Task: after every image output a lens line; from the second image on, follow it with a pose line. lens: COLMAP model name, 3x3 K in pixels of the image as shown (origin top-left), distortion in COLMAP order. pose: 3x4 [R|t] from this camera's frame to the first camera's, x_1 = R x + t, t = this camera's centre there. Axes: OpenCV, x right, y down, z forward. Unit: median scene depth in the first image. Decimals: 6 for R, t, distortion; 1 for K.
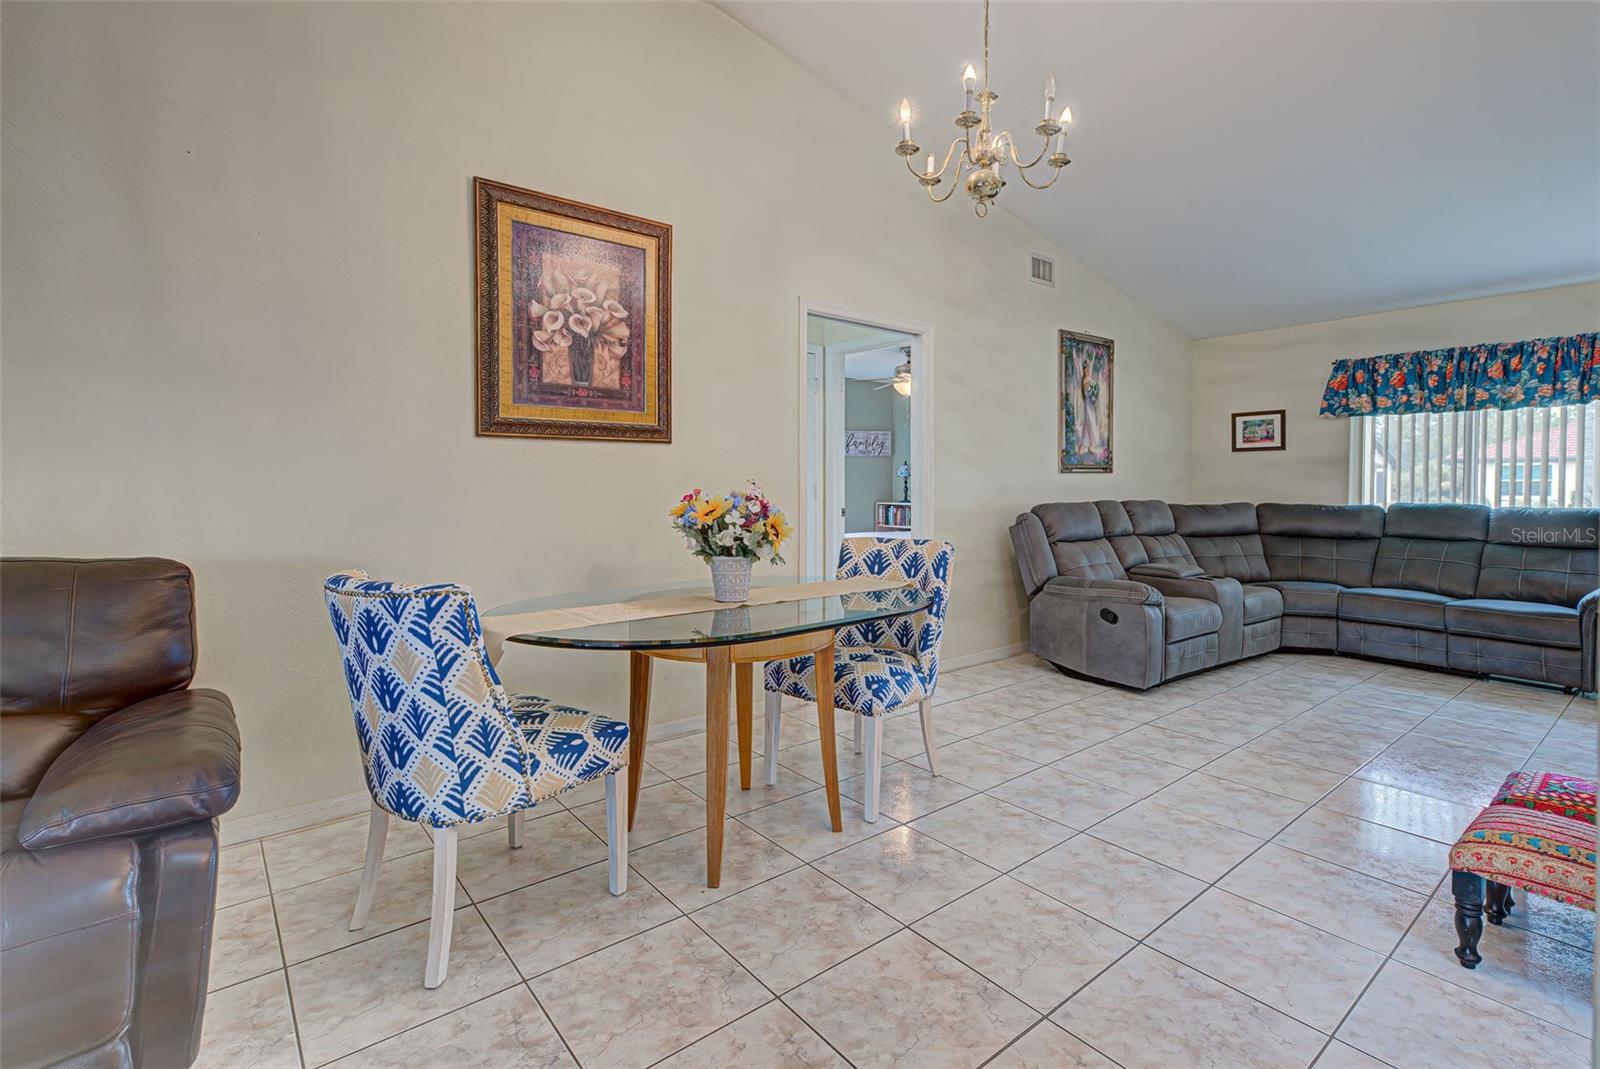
lens RADIAL K [[737.8, 0, 798.9], [0, 737.8, 507.3], [0, 0, 1]] dist [0.006062, -0.002247]
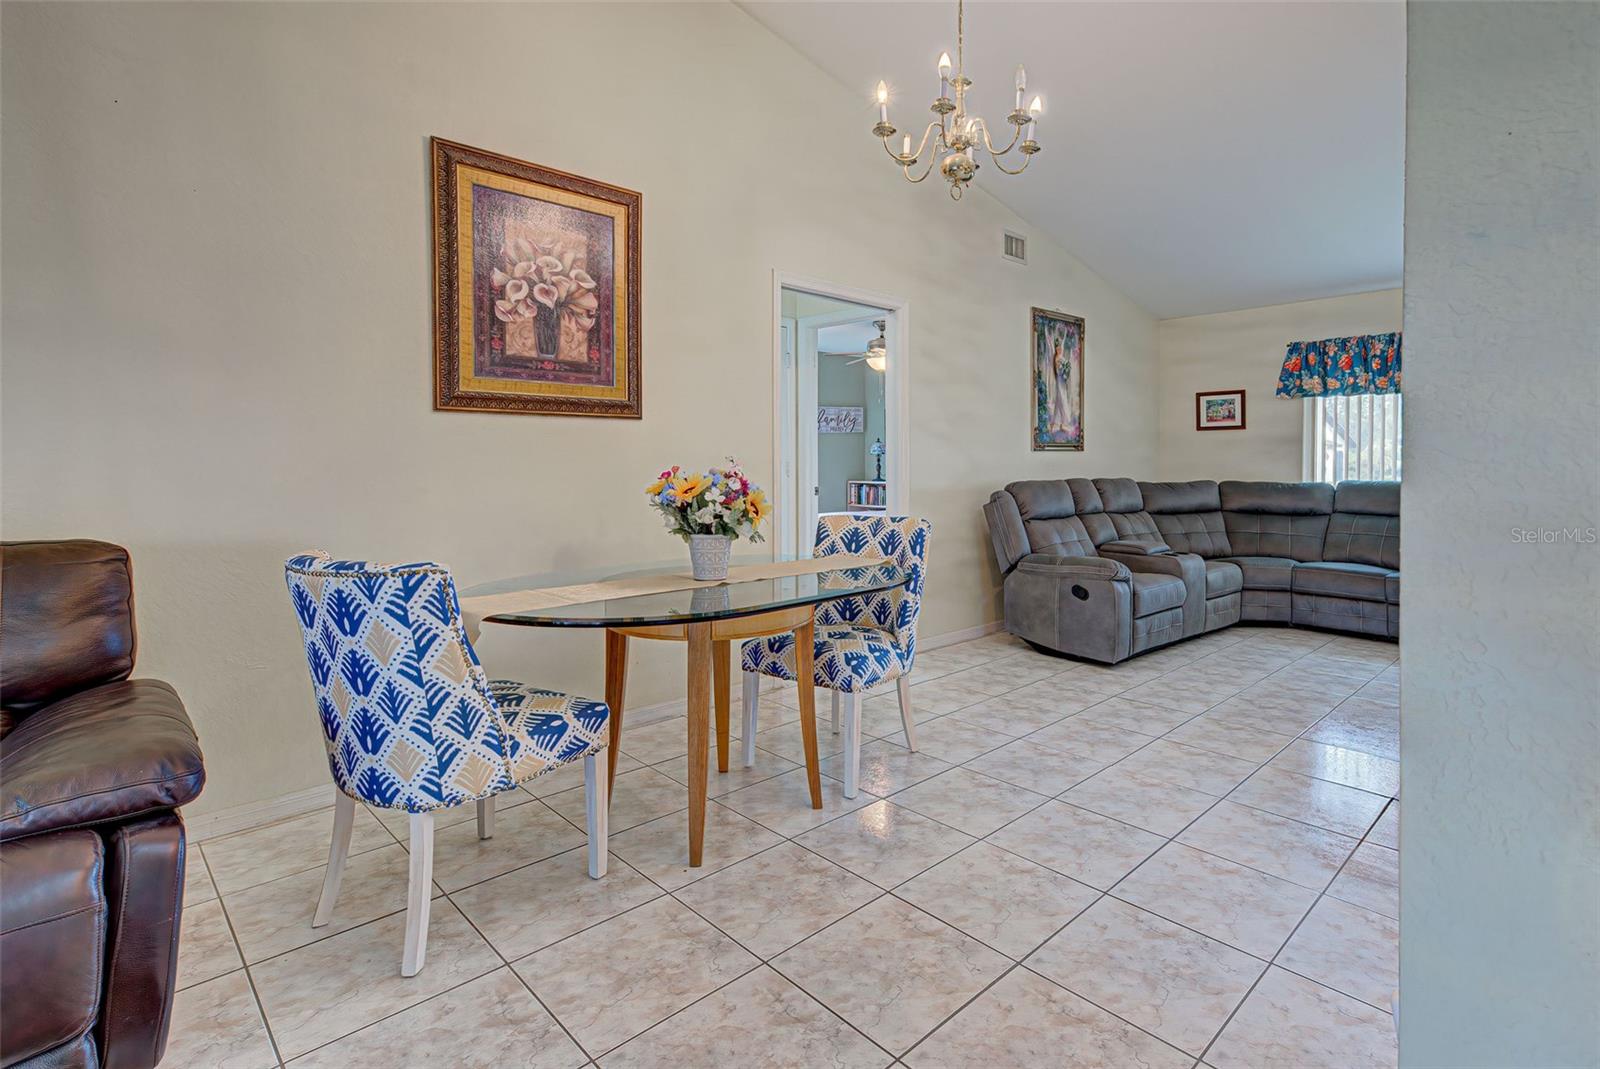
lens RADIAL K [[783.7, 0, 846.2], [0, 783.7, 486.1], [0, 0, 1]] dist [0.002982, -0.000369]
pose [[0.994483, -0.002268, 0.104870, -0.015932], [0.002331, 0.999997, -0.000480, 0.002038], [-0.104868, 0.000722, 0.994486, -0.050524]]
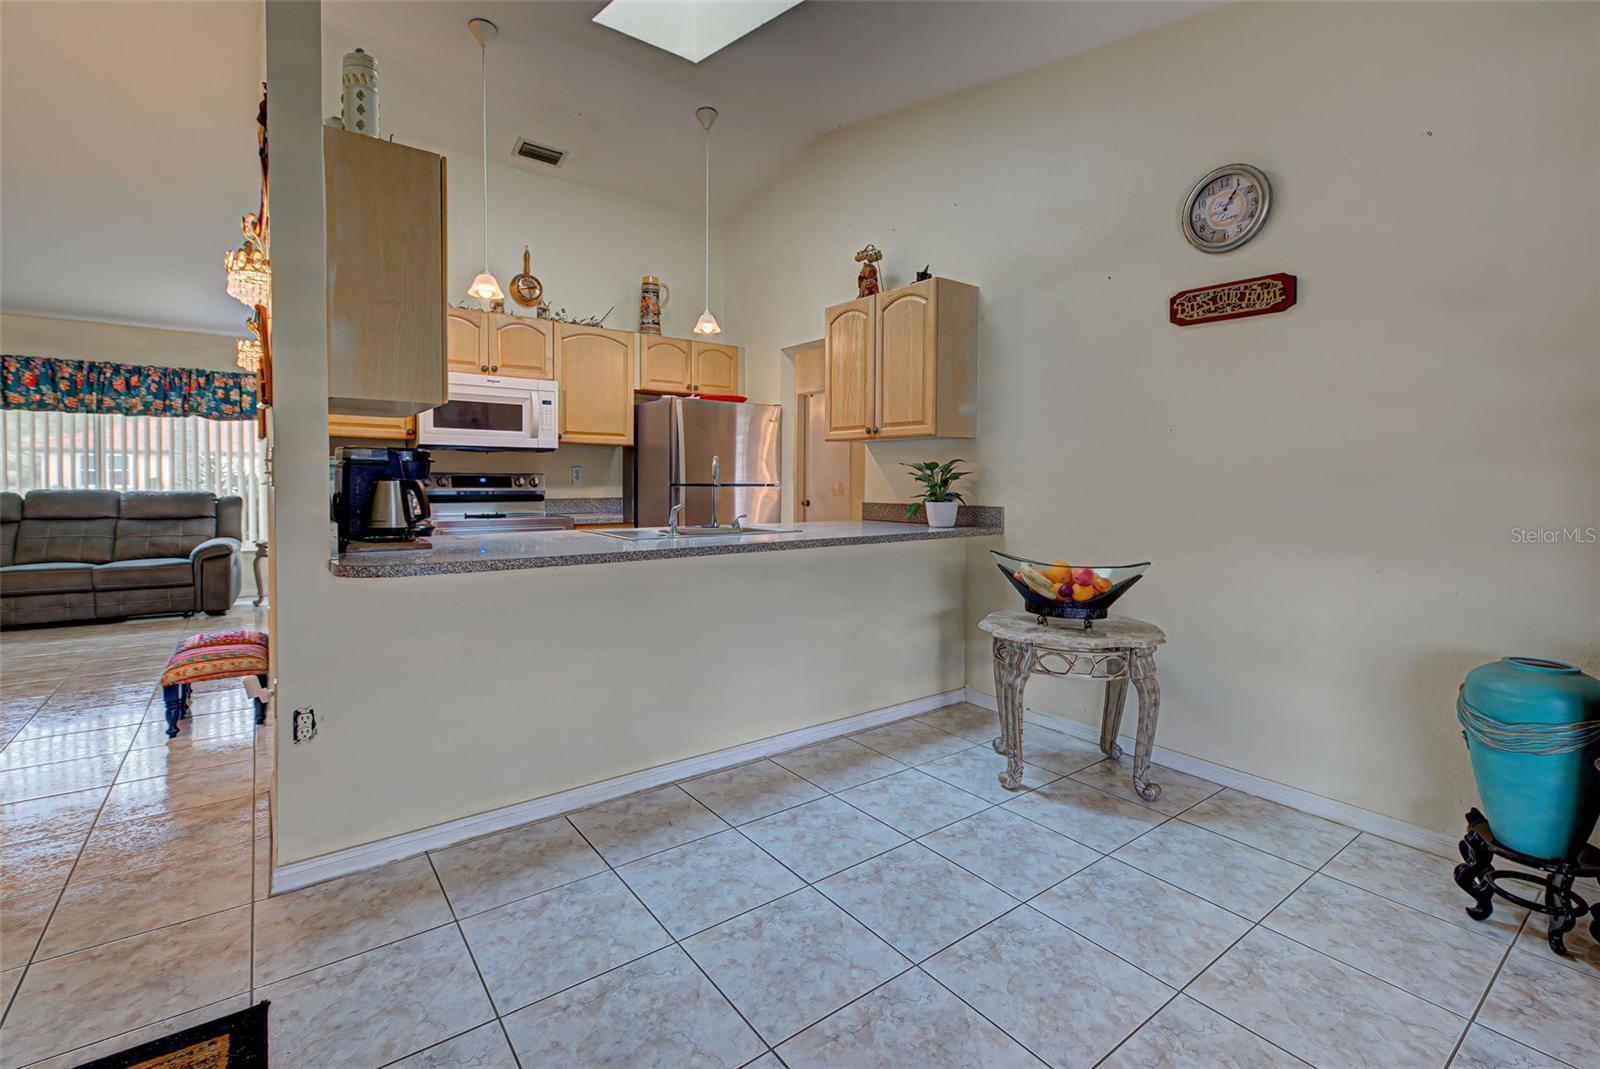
lens RADIAL K [[703.9, 0, 826.1], [0, 703.9, 493.1], [0, 0, 1]] dist [0.013505, -0.001892]
pose [[0.000688, -0.022114, 0.999755, -0.498483], [0.025768, 0.999424, 0.022089, 0.013421], [-0.999668, 0.025746, 0.001258, -0.372179]]
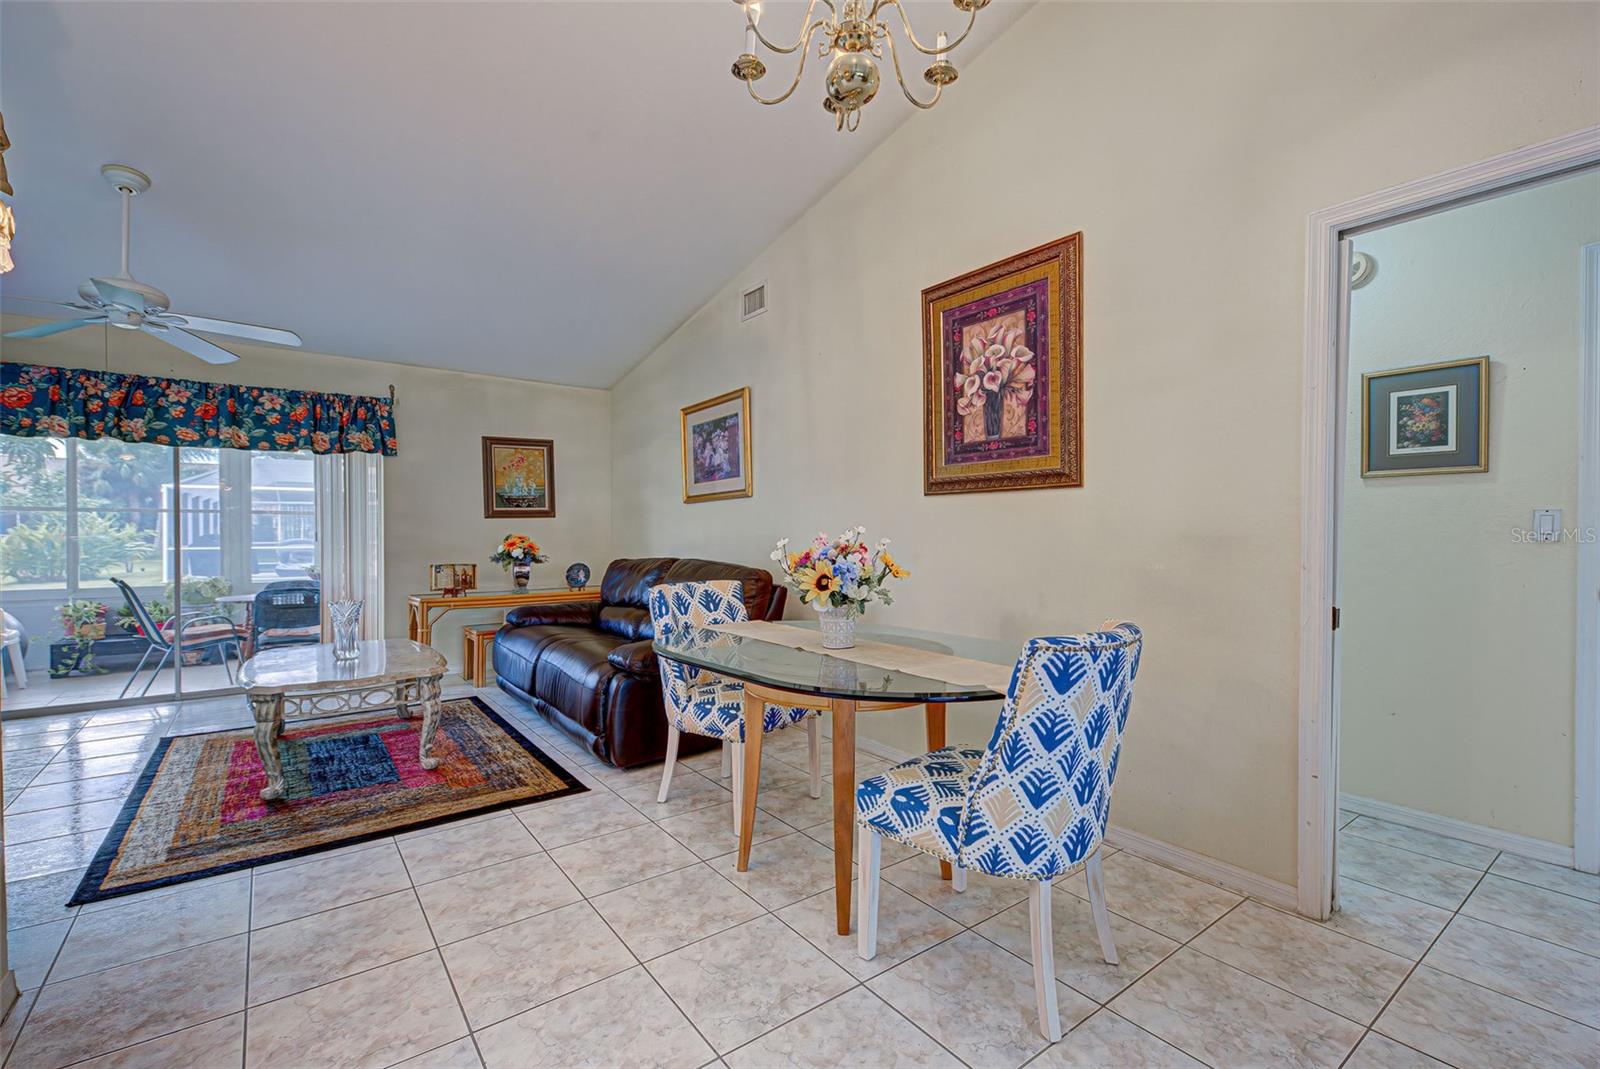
lens RADIAL K [[712.8, 0, 822.0], [0, 712.8, 535.5], [0, 0, 1]] dist [0.009078, -0.001194]
pose [[-0.019422, 0.011092, -0.999750, 0.719892], [-0.022160, 0.999688, 0.011521, -0.035127], [0.999566, 0.022378, -0.019171, 0.781890]]
